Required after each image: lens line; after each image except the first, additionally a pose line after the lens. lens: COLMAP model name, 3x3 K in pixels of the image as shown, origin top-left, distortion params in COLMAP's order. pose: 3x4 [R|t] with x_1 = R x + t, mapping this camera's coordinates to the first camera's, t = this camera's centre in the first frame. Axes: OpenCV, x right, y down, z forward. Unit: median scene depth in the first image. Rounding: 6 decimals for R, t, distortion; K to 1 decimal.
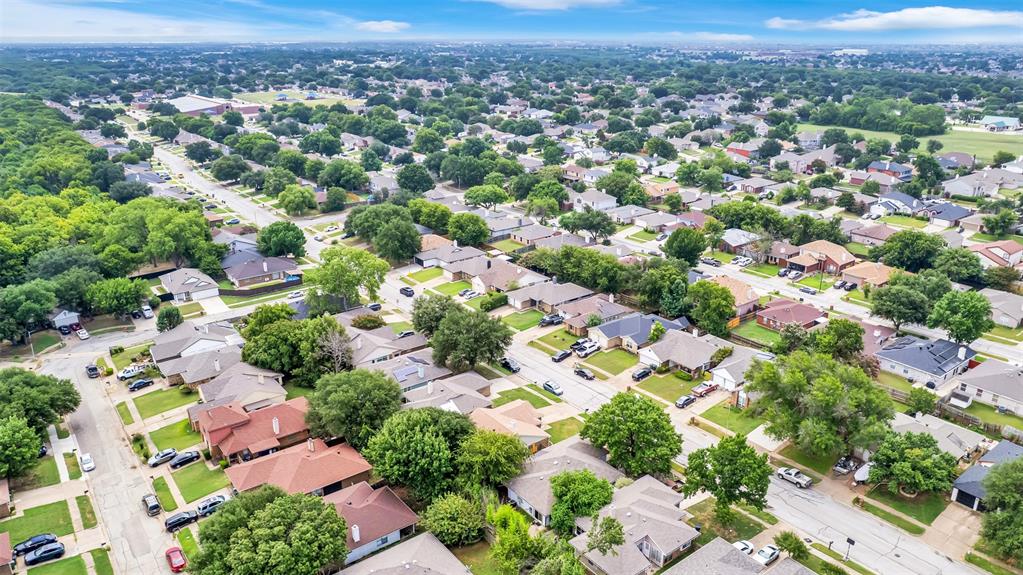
lens RADIAL K [[672.8, 0, 506.6], [0, 672.8, 282.4], [0, 0, 1]] dist [-0.047236, 0.001537]
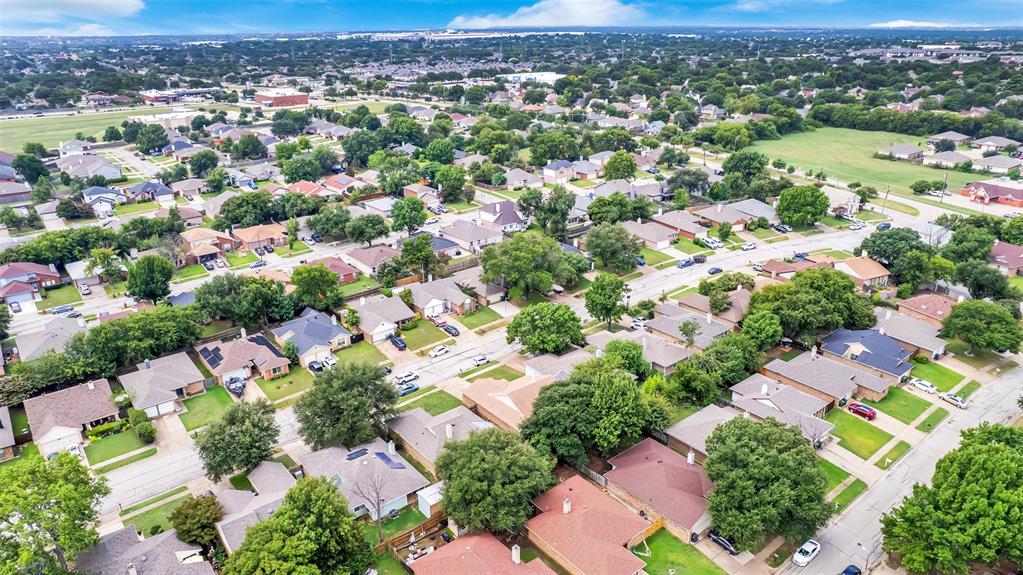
lens RADIAL K [[672.8, 0, 506.6], [0, 672.8, 282.4], [0, 0, 1]] dist [-0.047236, 0.001537]
pose [[-0.027940, -0.355252, 0.934353, -0.757193], [0.349003, 0.872430, 0.342144, -0.251260], [-0.936705, 0.335651, 0.099608, 0.685359]]
